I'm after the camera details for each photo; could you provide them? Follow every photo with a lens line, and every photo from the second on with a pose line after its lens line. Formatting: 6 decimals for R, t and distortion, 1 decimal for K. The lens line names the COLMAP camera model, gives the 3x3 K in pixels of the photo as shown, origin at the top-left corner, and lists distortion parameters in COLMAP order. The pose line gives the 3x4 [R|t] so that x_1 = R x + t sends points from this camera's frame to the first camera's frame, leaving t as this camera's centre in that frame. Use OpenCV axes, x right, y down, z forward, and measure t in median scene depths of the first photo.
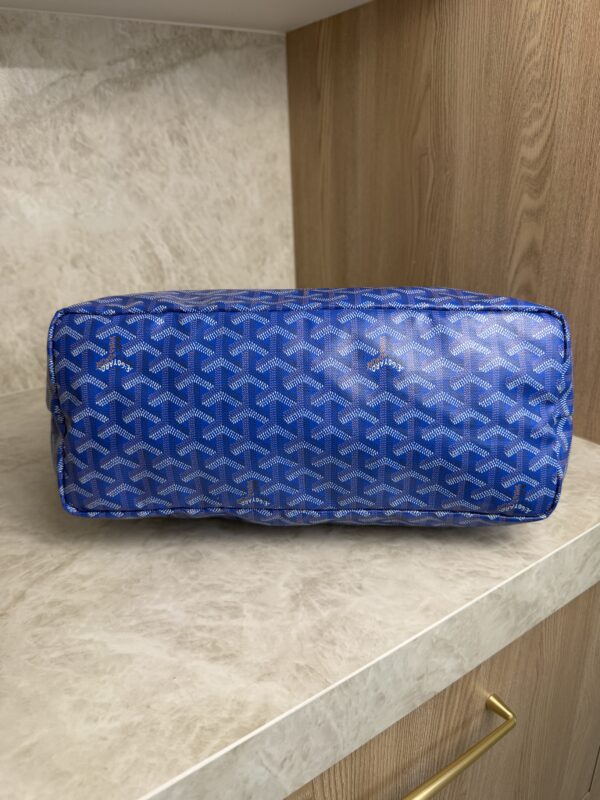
lens RADIAL K [[567.3, 0, 300.8], [0, 567.3, 393.7], [0, 0, 1]] dist [-0.024086, 0.001991]
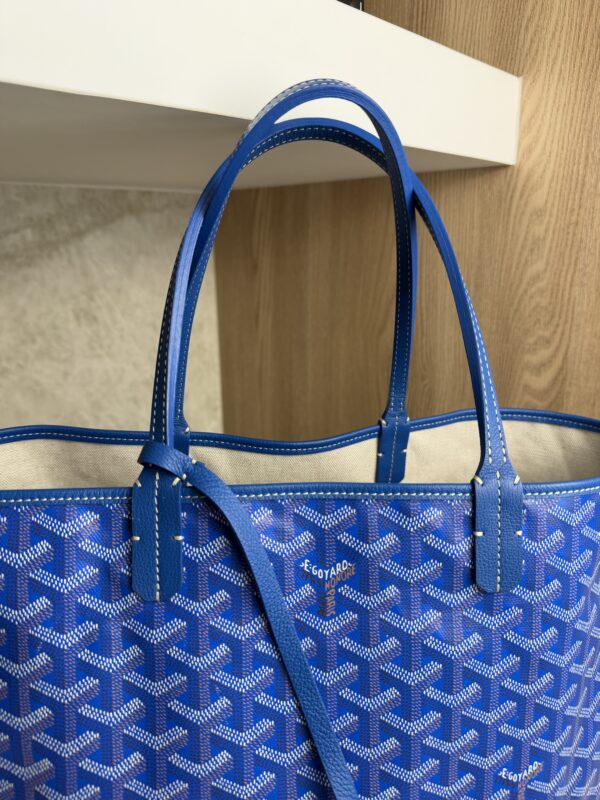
lens RADIAL K [[567.3, 0, 300.8], [0, 567.3, 393.7], [0, 0, 1]] dist [-0.024086, 0.001991]
pose [[0.973698, -0.030192, 0.225833, -0.202948], [0.057400, 0.991717, -0.114901, -0.454913], [-0.220493, 0.124841, 0.967366, 0.320711]]
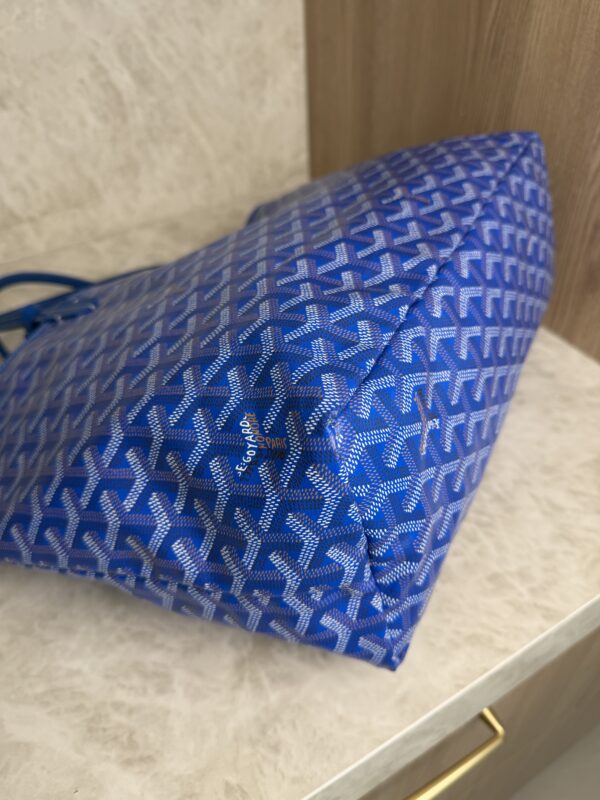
lens RADIAL K [[582.9, 0, 300.3], [0, 582.9, 391.6], [0, 0, 1]] dist [-0.041195, 0.004086]
pose [[0.997714, 0.044396, -0.050958, 0.092454], [-0.024442, 0.939972, 0.340374, -0.261247], [0.063010, -0.338350, 0.938908, 0.350026]]
